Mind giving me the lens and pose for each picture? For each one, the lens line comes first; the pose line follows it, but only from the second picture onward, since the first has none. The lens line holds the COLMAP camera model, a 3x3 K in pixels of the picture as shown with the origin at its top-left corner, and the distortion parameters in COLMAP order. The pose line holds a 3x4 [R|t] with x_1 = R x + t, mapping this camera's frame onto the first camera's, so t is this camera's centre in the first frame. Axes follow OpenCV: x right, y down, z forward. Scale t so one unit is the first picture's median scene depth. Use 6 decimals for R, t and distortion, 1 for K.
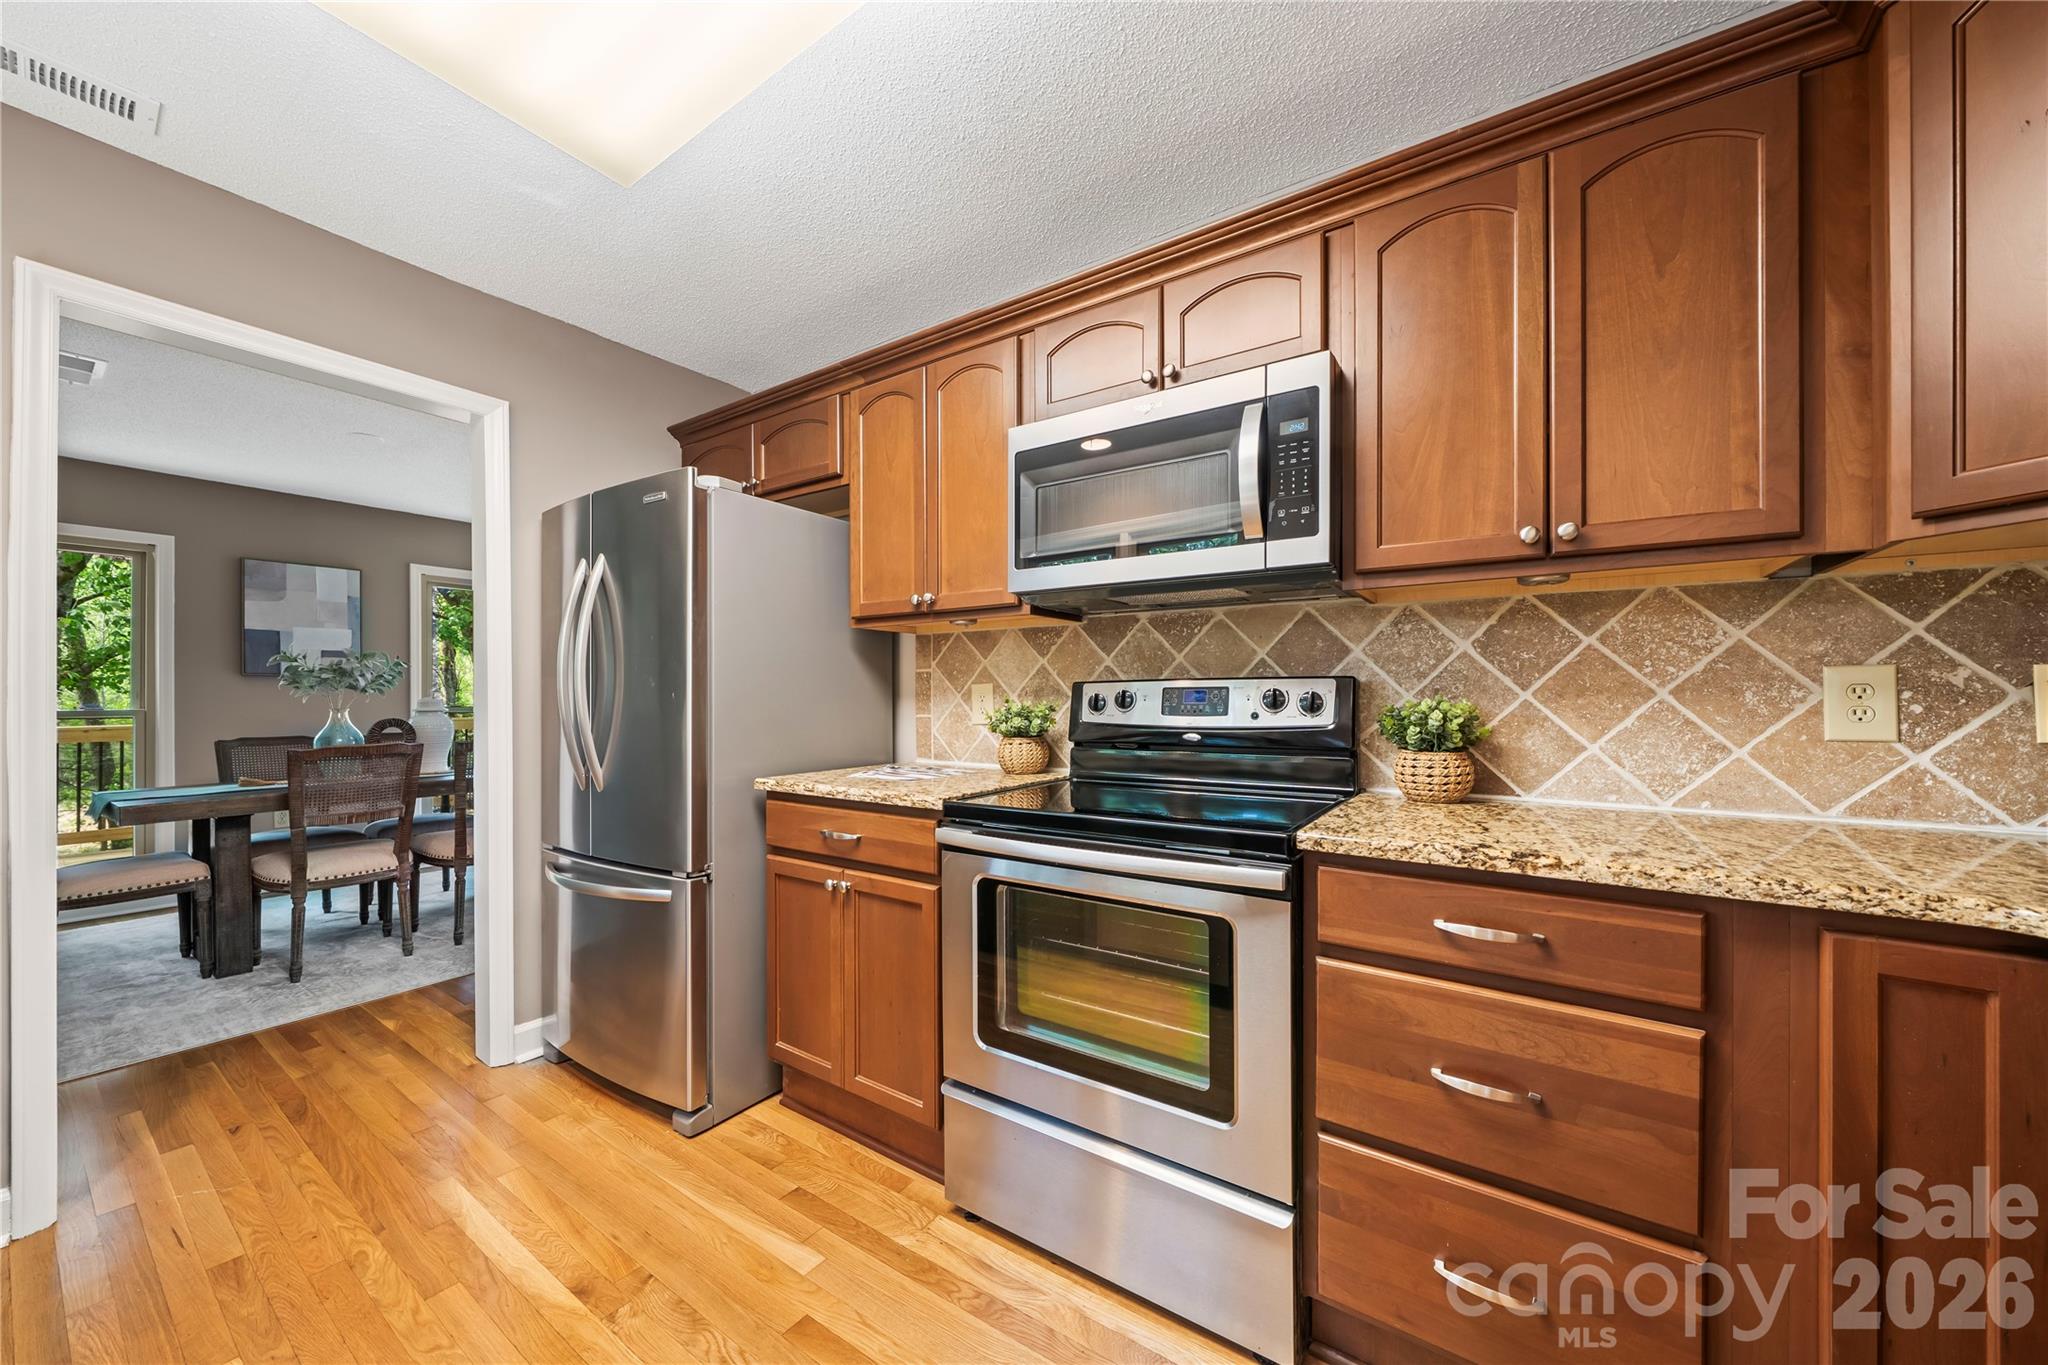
lens RADIAL K [[734.6, 0, 1024.5], [0, 734.6, 692.3], [0, 0, 1]] dist [-0.003017, -0.000610]
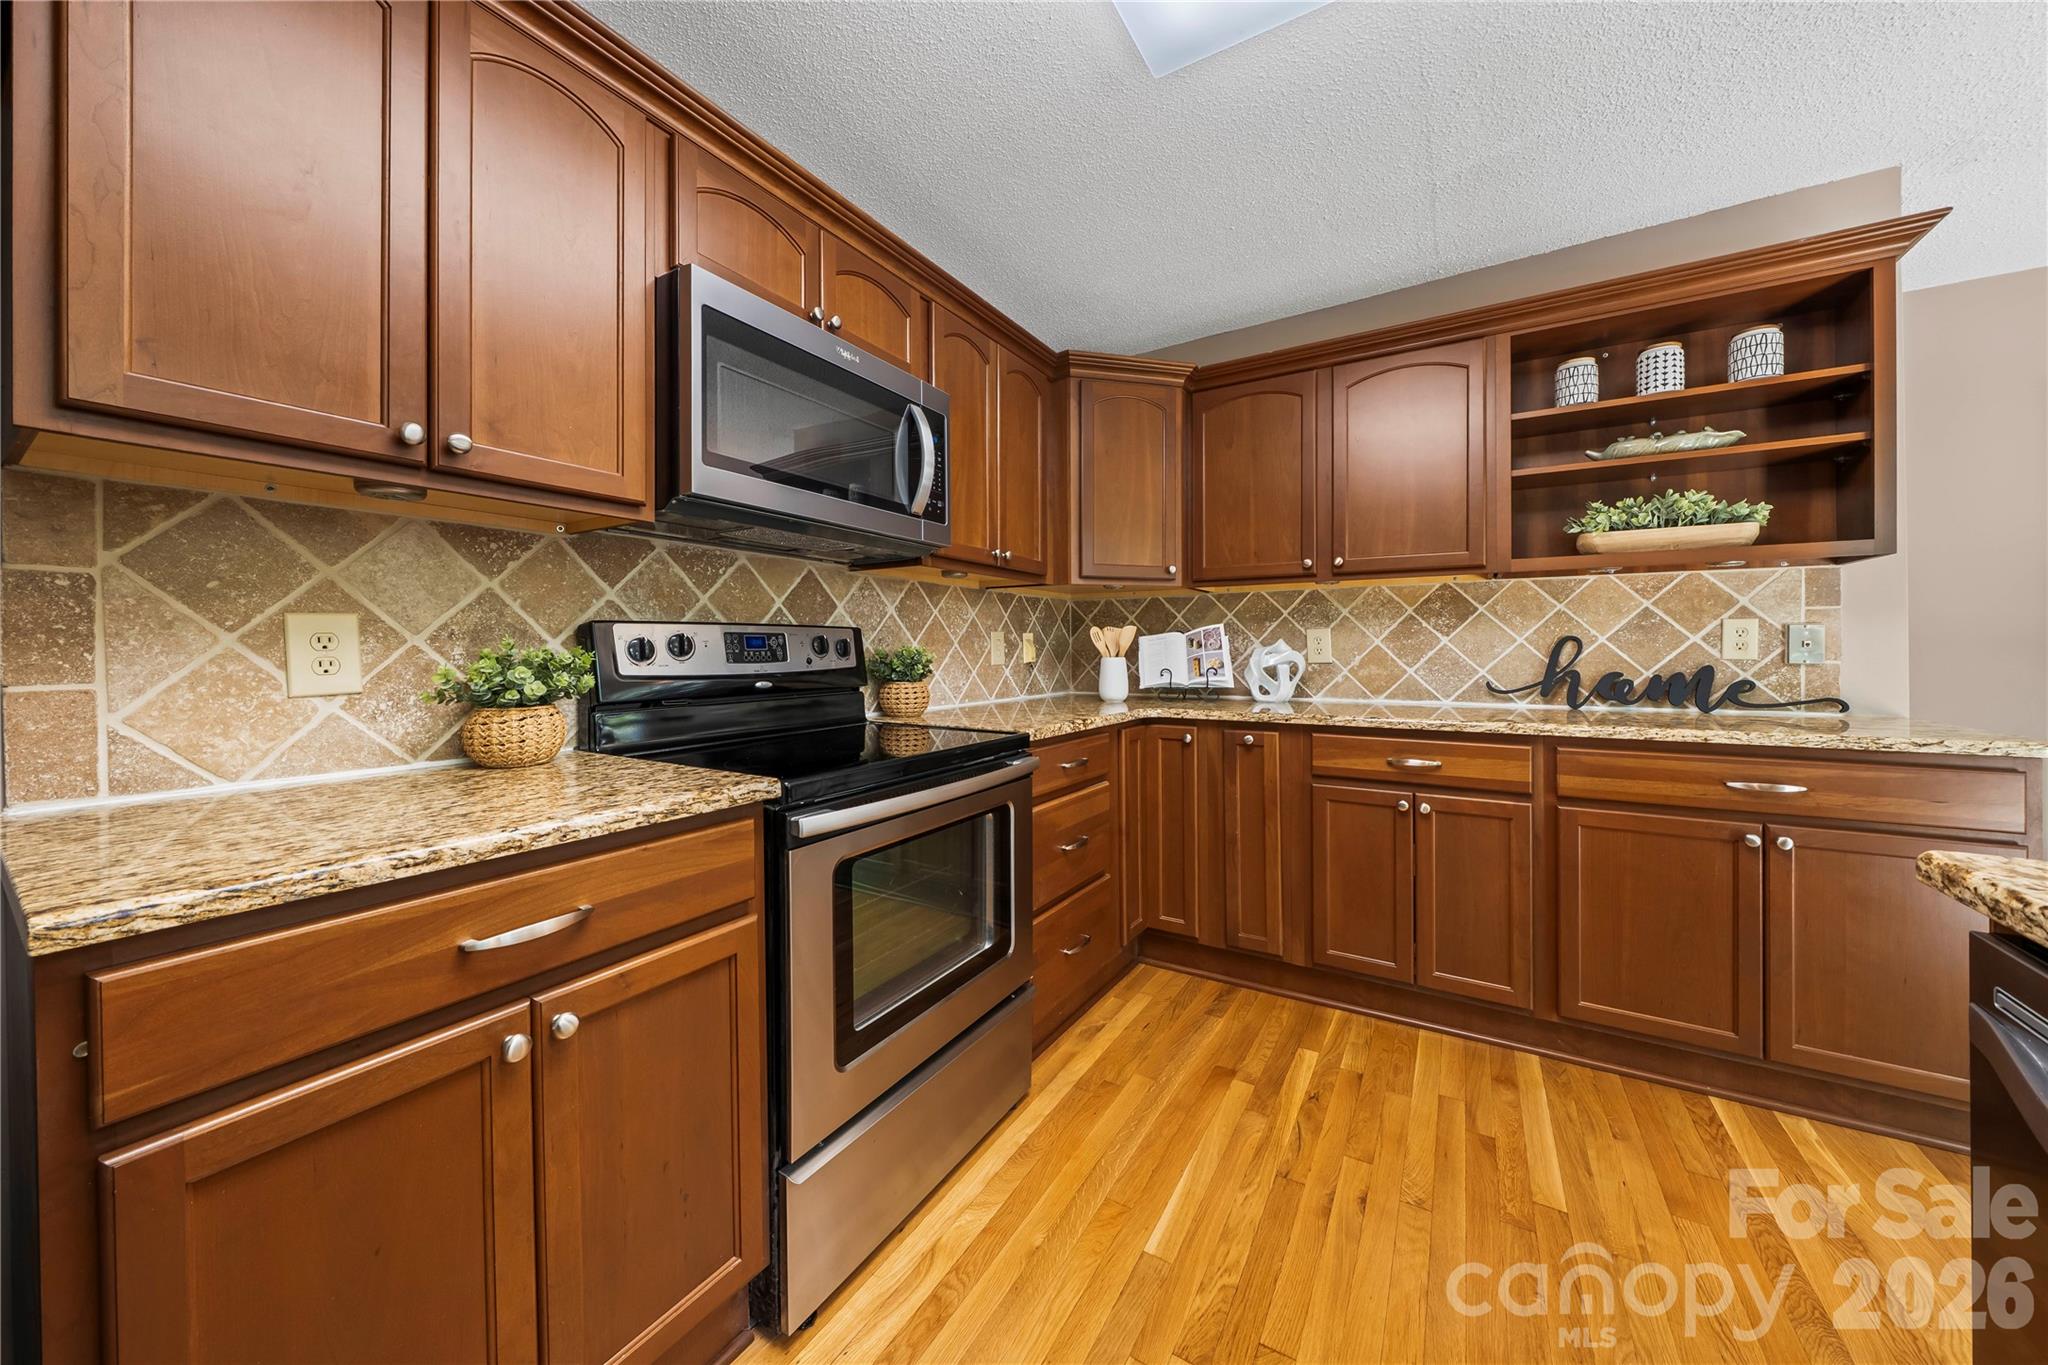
lens RADIAL K [[700.1, 0, 1019.9], [0, 700.1, 648.6], [0, 0, 1]] dist [-0.005229, -0.000268]
pose [[-0.038069, 0.005274, 0.999261, -0.708334], [-0.000121, 0.999986, -0.005282, 0.019146], [-0.999275, -0.000322, -0.038068, 0.708878]]
